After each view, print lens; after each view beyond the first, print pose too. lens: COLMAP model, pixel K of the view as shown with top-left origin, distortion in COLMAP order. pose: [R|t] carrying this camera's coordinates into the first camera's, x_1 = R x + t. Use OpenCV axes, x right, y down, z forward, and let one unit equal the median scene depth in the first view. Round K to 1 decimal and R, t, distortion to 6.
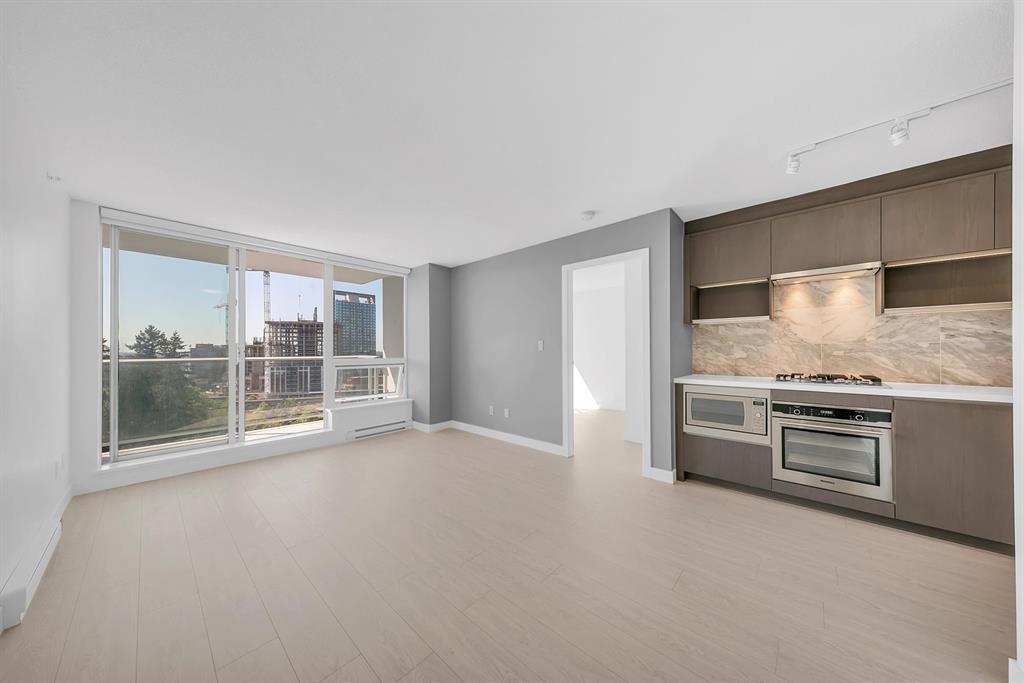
lens RADIAL K [[329.6, 0, 510.7], [0, 329.6, 349.1], [0, 0, 1]] dist [0.006235, -0.000119]
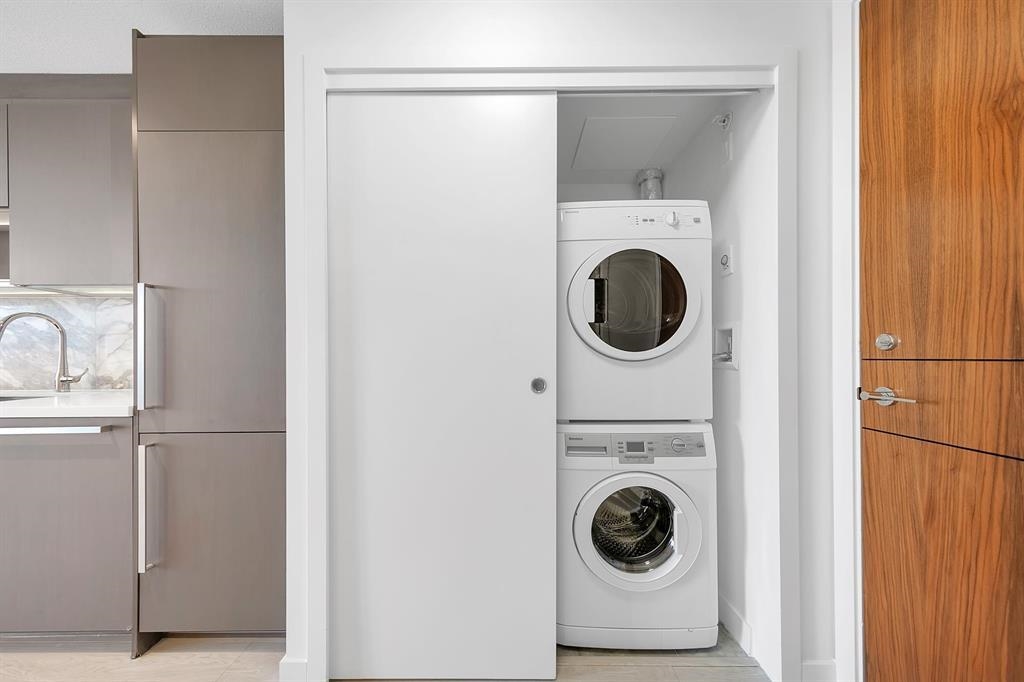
lens RADIAL K [[332.4, 0, 510.6], [0, 332.4, 345.6], [0, 0, 1]] dist [0.004978, -0.000035]
pose [[0.740316, 0.017468, 0.672032, 1.512142], [-0.000505, 0.999677, -0.025428, 0.020010], [-0.672259, 0.018485, 0.740086, -0.359482]]
